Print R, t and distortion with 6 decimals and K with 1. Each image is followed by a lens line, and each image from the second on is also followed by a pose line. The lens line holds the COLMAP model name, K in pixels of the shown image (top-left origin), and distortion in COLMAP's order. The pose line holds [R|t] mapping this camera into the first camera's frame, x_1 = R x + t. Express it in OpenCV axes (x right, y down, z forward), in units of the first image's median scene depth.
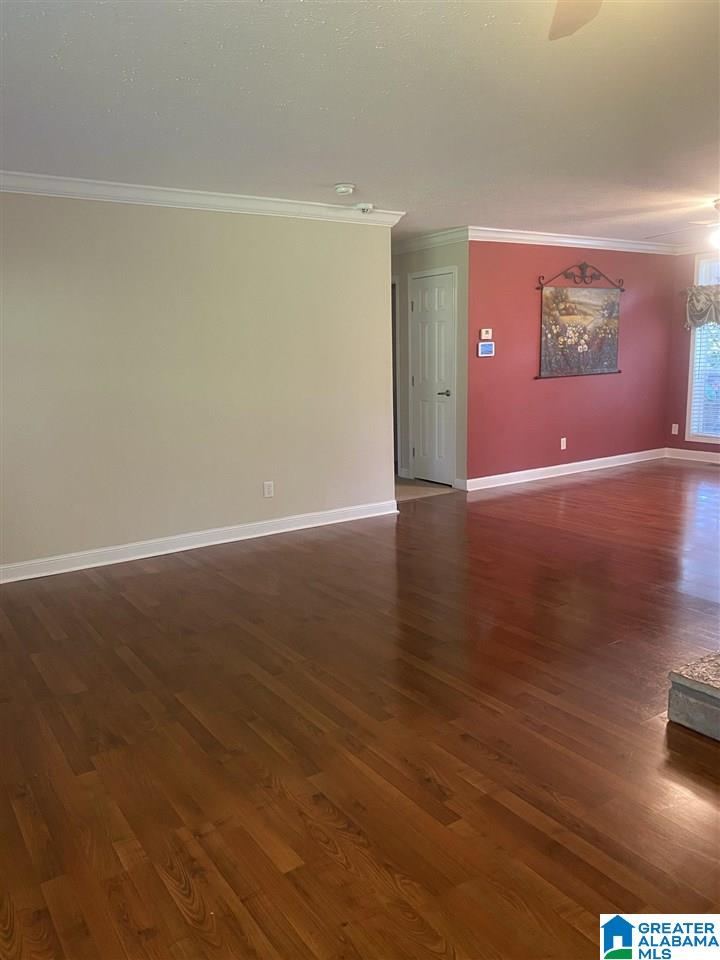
lens RADIAL K [[730.8, 0, 373.5], [0, 730.8, 456.0], [0, 0, 1]] dist [0.050820, -0.061397]
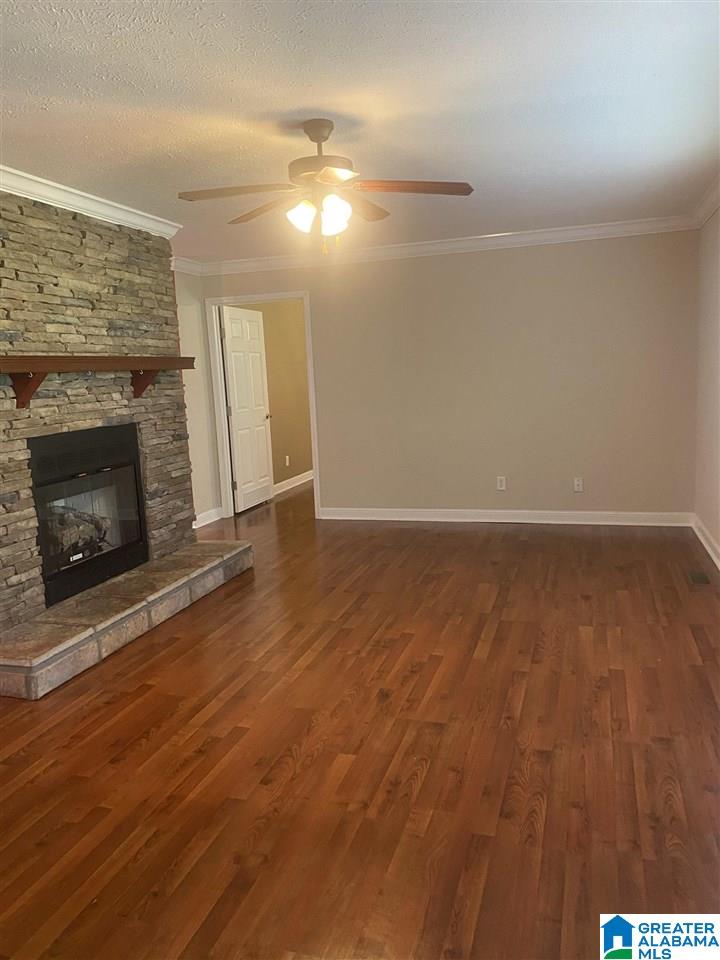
lens RADIAL K [[730.8, 0, 348.3], [0, 730.8, 468.8], [0, 0, 1]] dist [0.050820, -0.061397]
pose [[-0.591663, -0.056465, 0.804206, -1.076001], [0.176431, 0.964294, 0.197507, -0.192698], [-0.786643, 0.258744, -0.560575, 1.503360]]
